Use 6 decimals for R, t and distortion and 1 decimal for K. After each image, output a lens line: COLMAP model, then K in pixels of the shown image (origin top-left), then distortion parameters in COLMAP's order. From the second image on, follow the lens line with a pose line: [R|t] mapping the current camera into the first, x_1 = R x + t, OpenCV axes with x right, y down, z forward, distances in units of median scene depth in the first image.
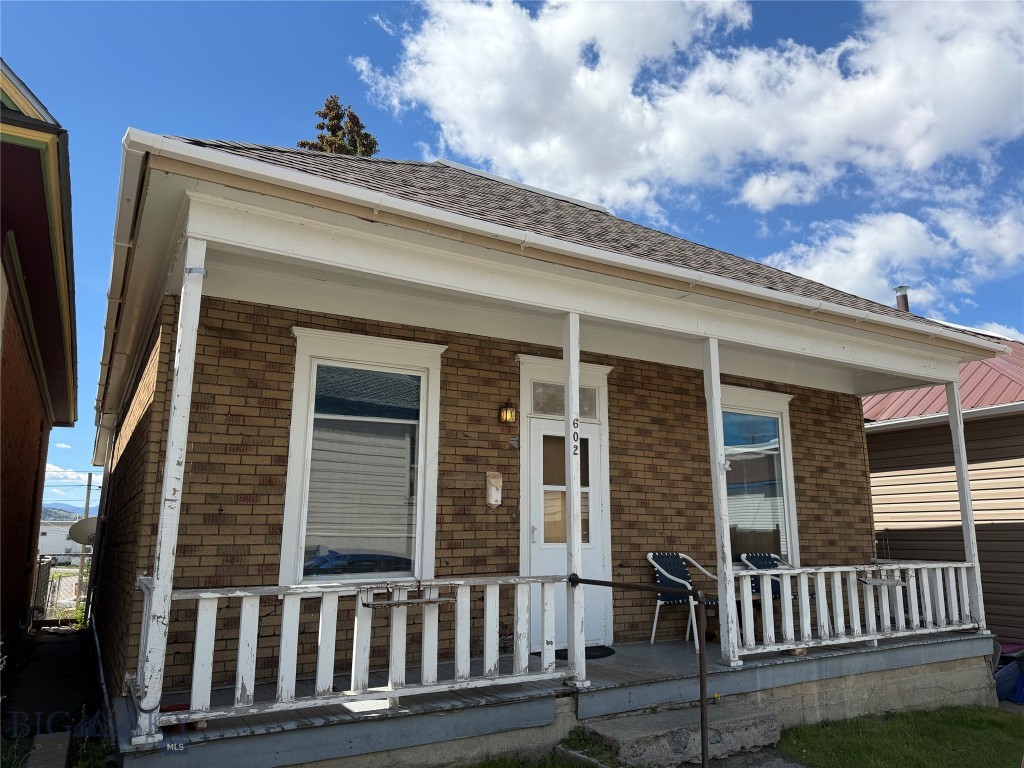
lens RADIAL K [[715.3, 0, 512.0], [0, 715.3, 384.0], [0, 0, 1]] dist [0.106143, -0.159775]
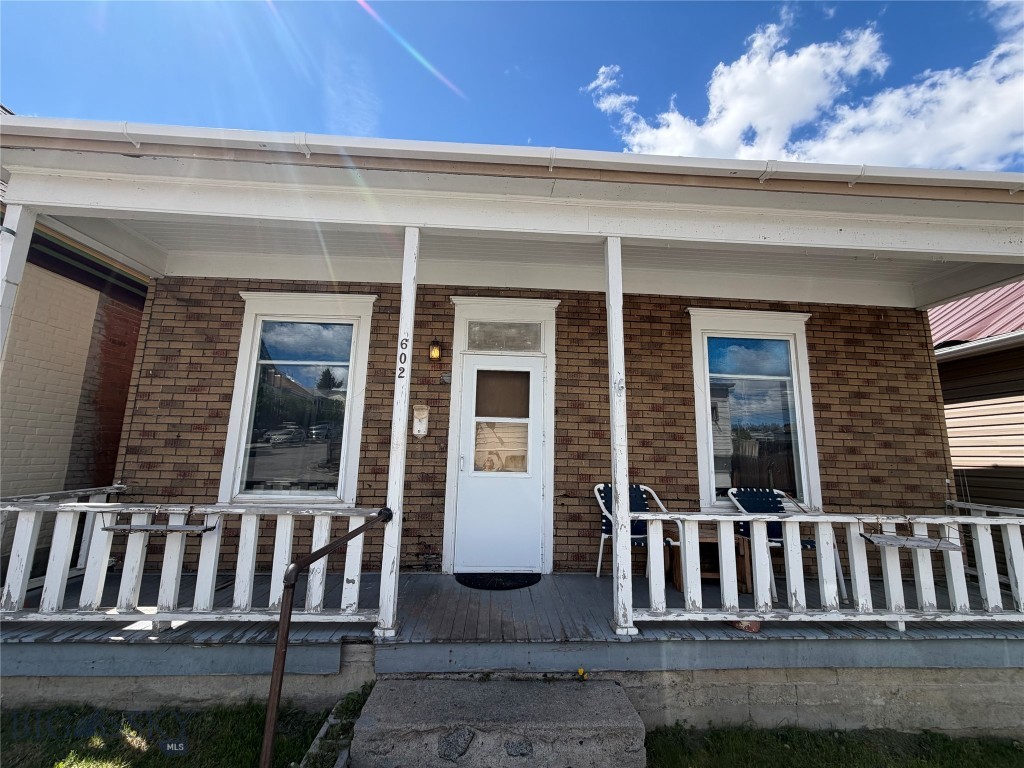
lens RADIAL K [[401.9, 0, 512.0], [0, 401.9, 386.8], [0, 0, 1]] dist [0.001613, -0.000015]
pose [[0.888060, -0.057221, -0.456152, 0.360952], [0.071357, 0.997355, 0.013812, 0.092484], [0.454156, -0.044816, 0.889795, 0.497629]]
